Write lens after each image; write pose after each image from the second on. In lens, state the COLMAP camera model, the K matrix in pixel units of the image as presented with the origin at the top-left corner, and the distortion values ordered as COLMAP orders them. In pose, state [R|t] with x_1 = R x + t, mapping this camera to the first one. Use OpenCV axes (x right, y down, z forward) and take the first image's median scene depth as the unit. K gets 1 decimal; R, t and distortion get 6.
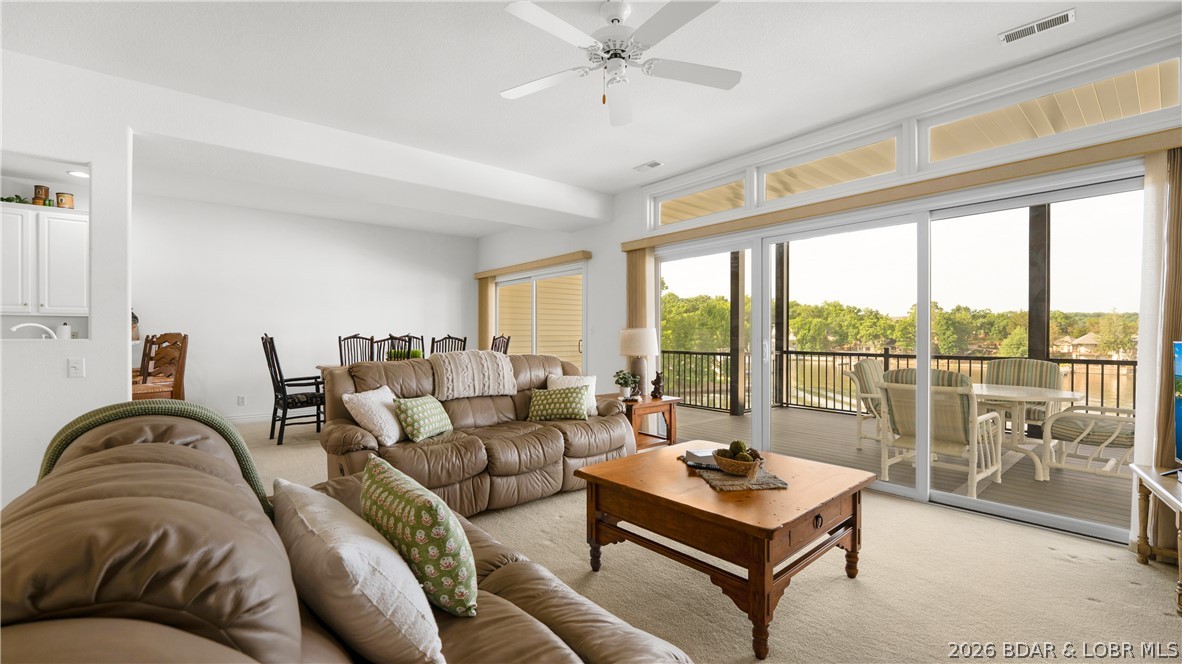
lens RADIAL K [[496.1, 0, 587.3], [0, 496.1, 341.6], [0, 0, 1]] dist [-0.017980, 0.000008]
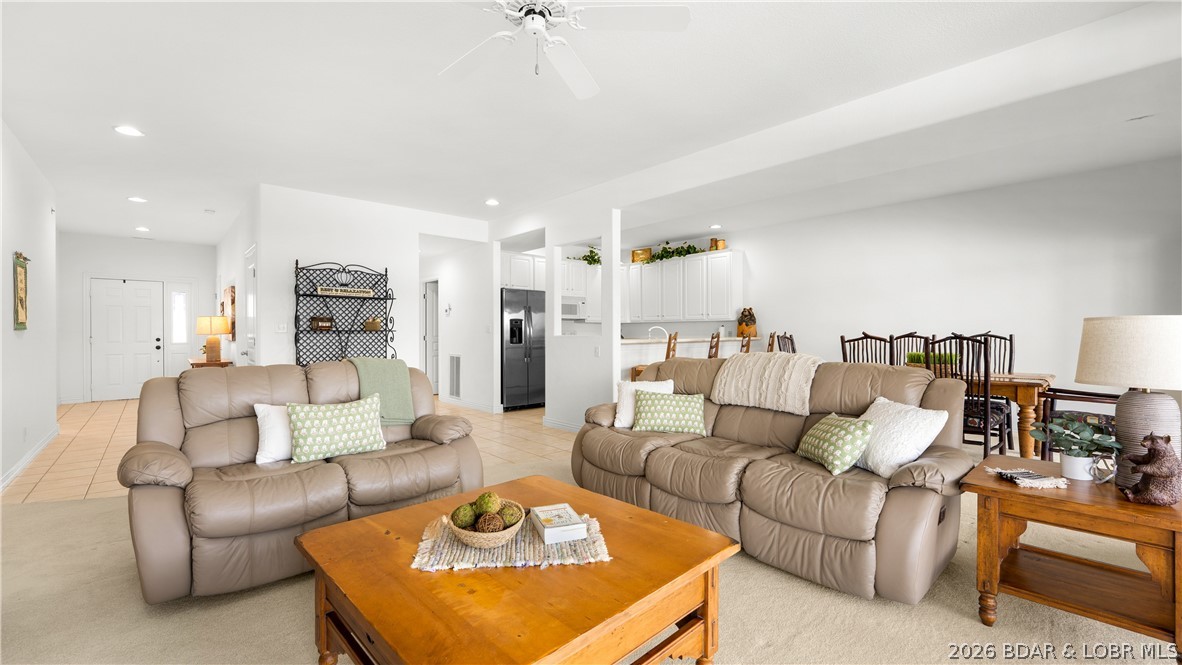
lens RADIAL K [[490.3, 0, 585.9], [0, 490.3, 333.6], [0, 0, 1]] dist [-0.000797, -0.000004]
pose [[0.053760, -0.000440, -0.998554, 0.444167], [-0.013217, 0.999912, -0.001152, -0.005995], [0.998466, 0.013260, 0.053749, 0.520128]]
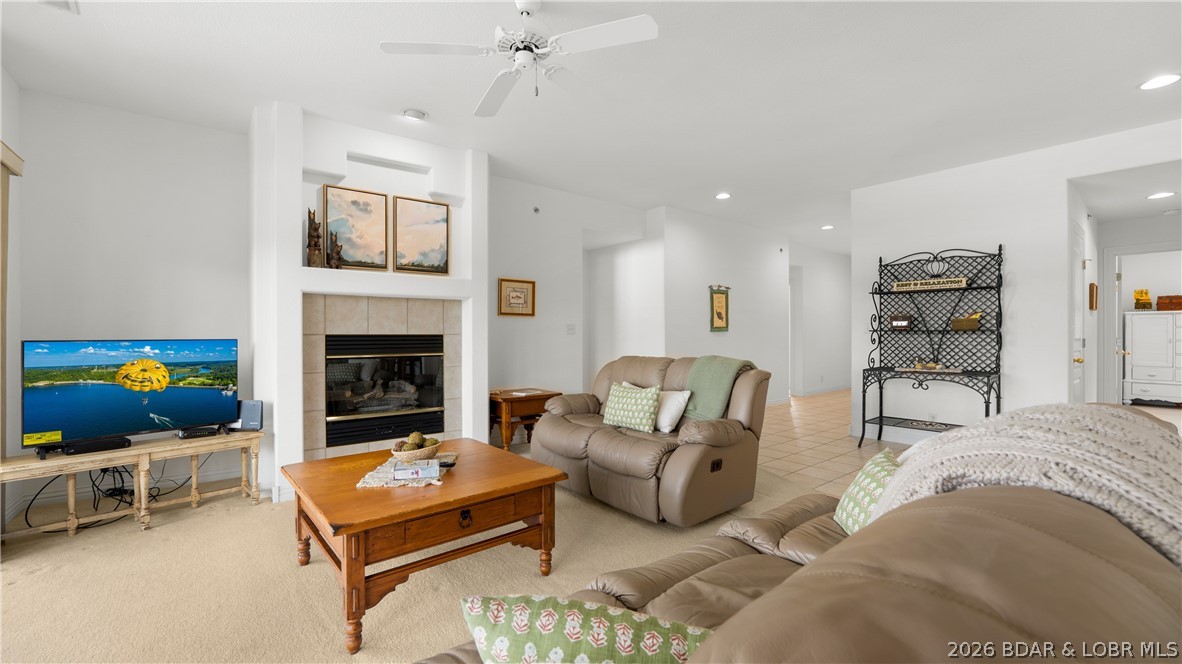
lens RADIAL K [[483.3, 0, 585.4], [0, 483.3, 332.7], [0, 0, 1]] dist [-0.015110, 0.000081]
pose [[-0.999989, -0.001764, 0.004421, -0.047457], [-0.001710, 0.999925, 0.012146, -0.012671], [-0.004442, 0.012138, -0.999916, 0.965387]]
